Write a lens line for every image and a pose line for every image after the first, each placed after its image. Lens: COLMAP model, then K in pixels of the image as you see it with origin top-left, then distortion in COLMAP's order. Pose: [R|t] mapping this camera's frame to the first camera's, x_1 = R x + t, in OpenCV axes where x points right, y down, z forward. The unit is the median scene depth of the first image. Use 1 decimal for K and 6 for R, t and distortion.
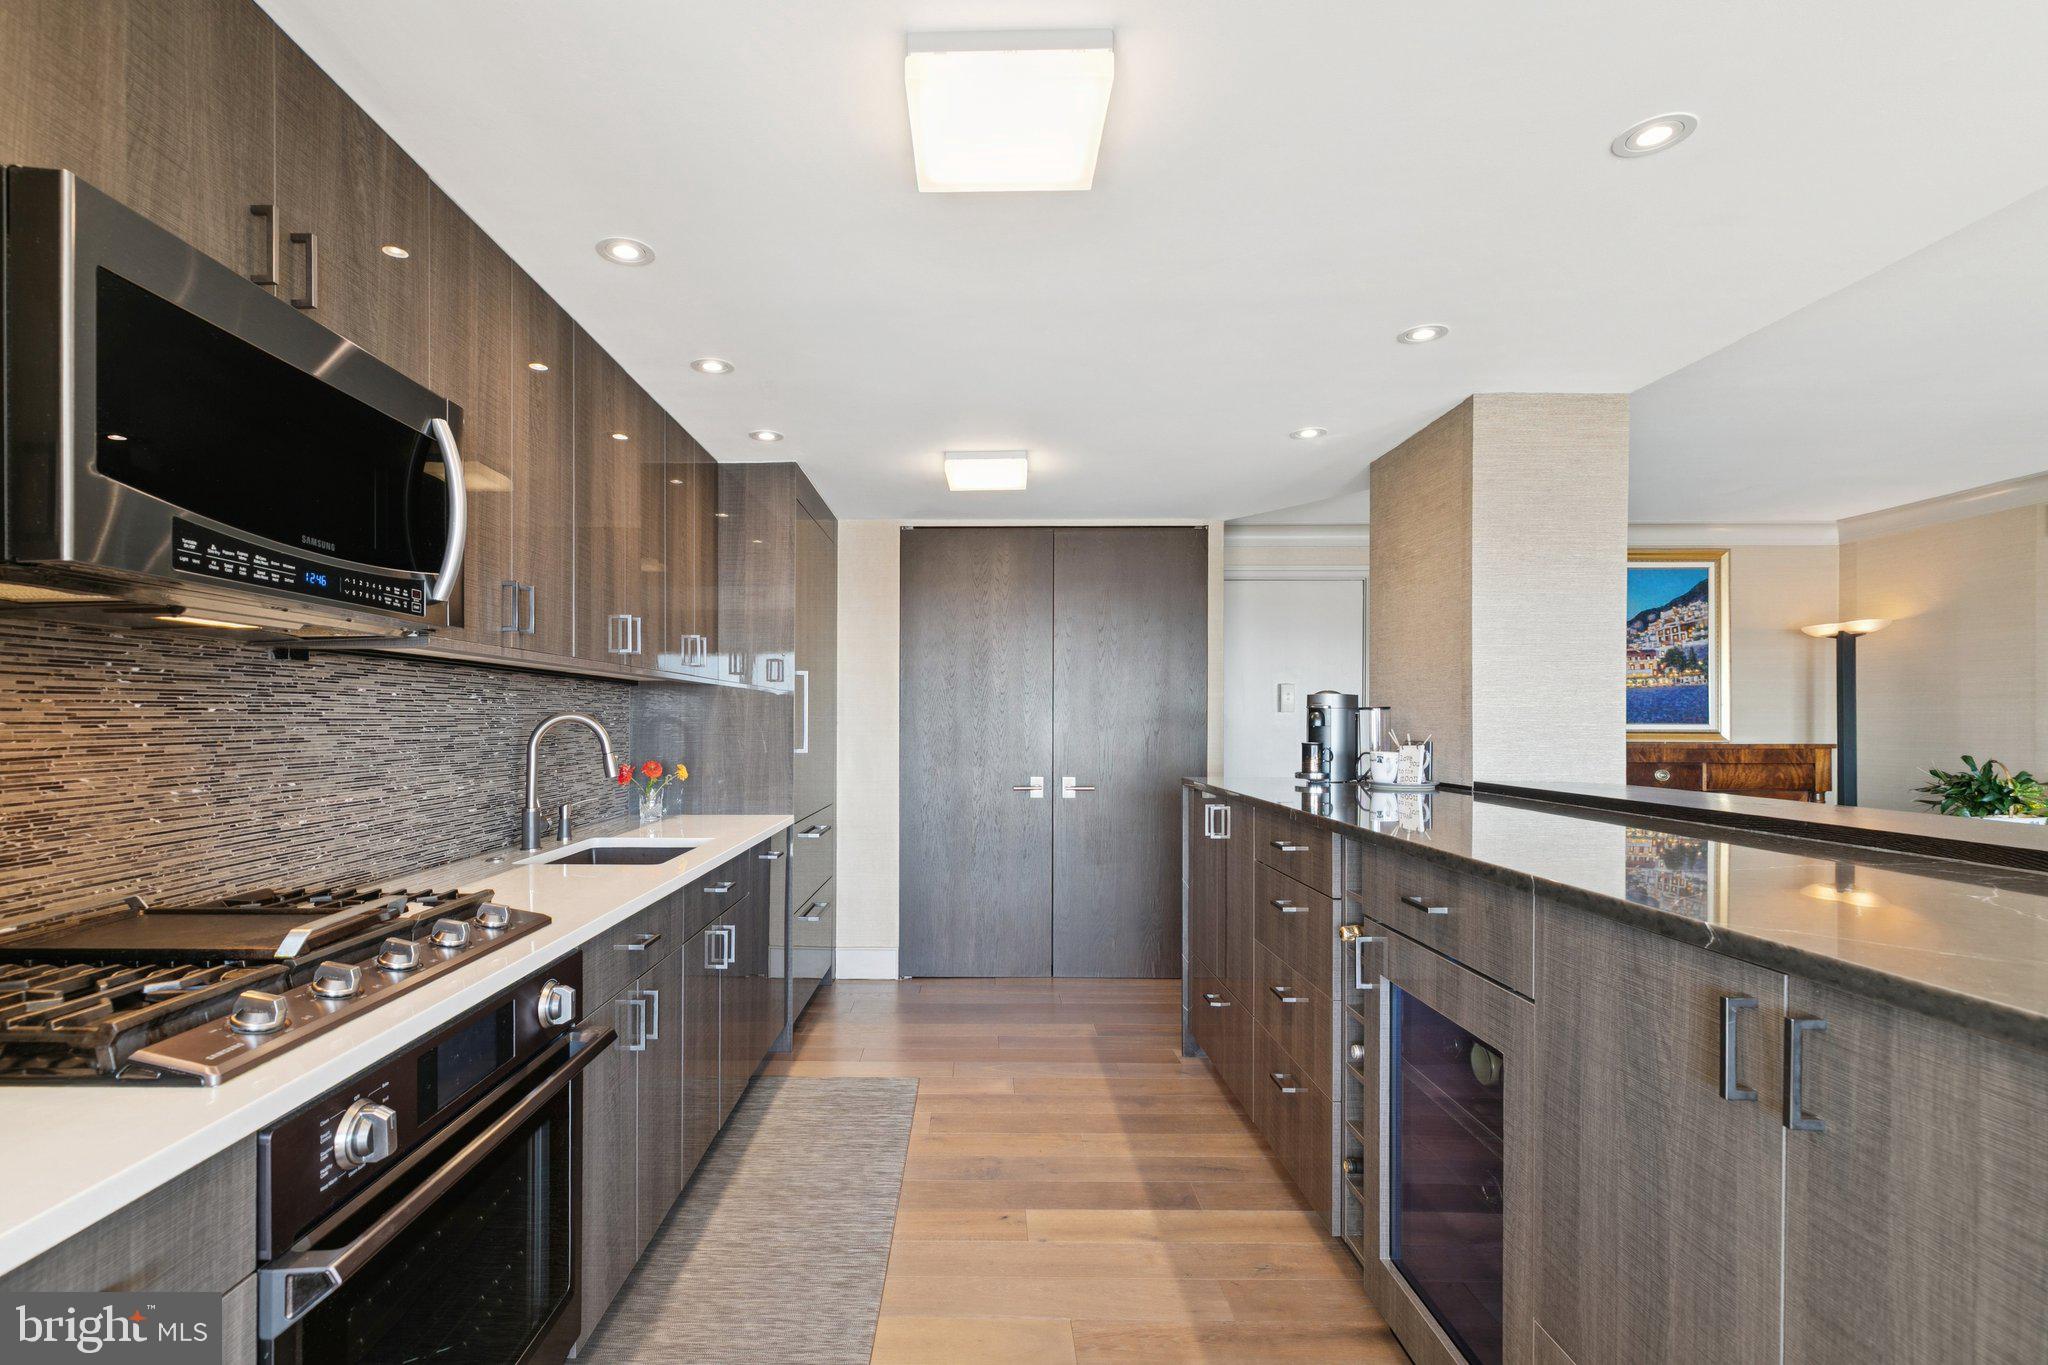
lens RADIAL K [[943.4, 0, 964.7], [0, 943.4, 725.7], [0, 0, 1]] dist [0.005092, -0.001567]
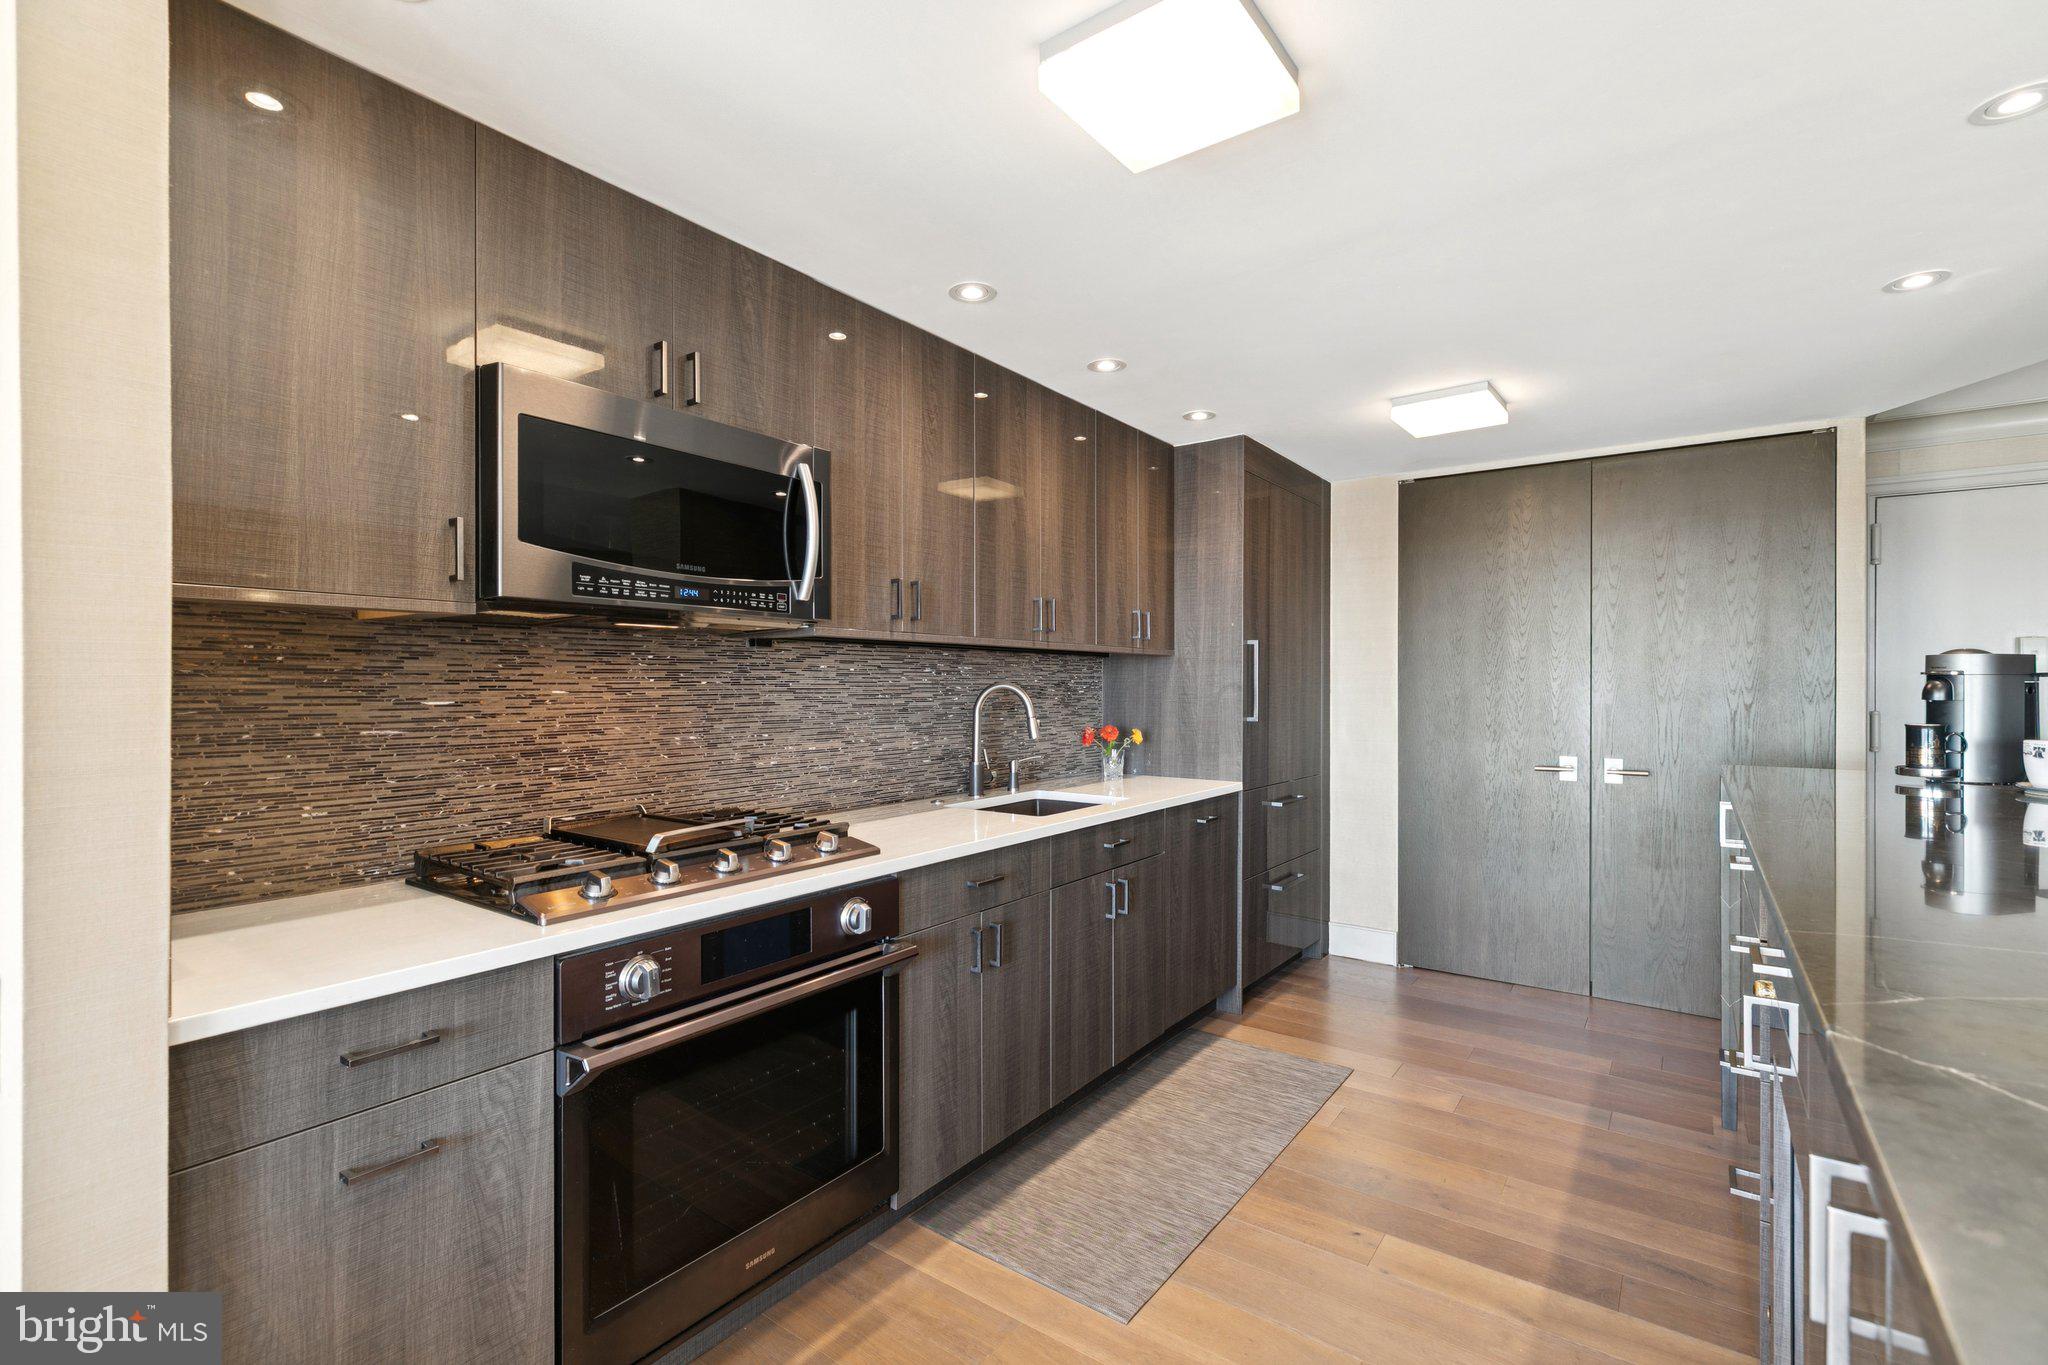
lens RADIAL K [[918.1, 0, 1022.3], [0, 918.1, 689.0], [0, 0, 1]] dist [0.004168, -0.000614]
pose [[0.818032, 0.003973, -0.575159, 0.258998], [-0.005179, 0.999986, -0.000457, -0.005453], [0.575149, 0.003353, 0.818042, 0.073533]]
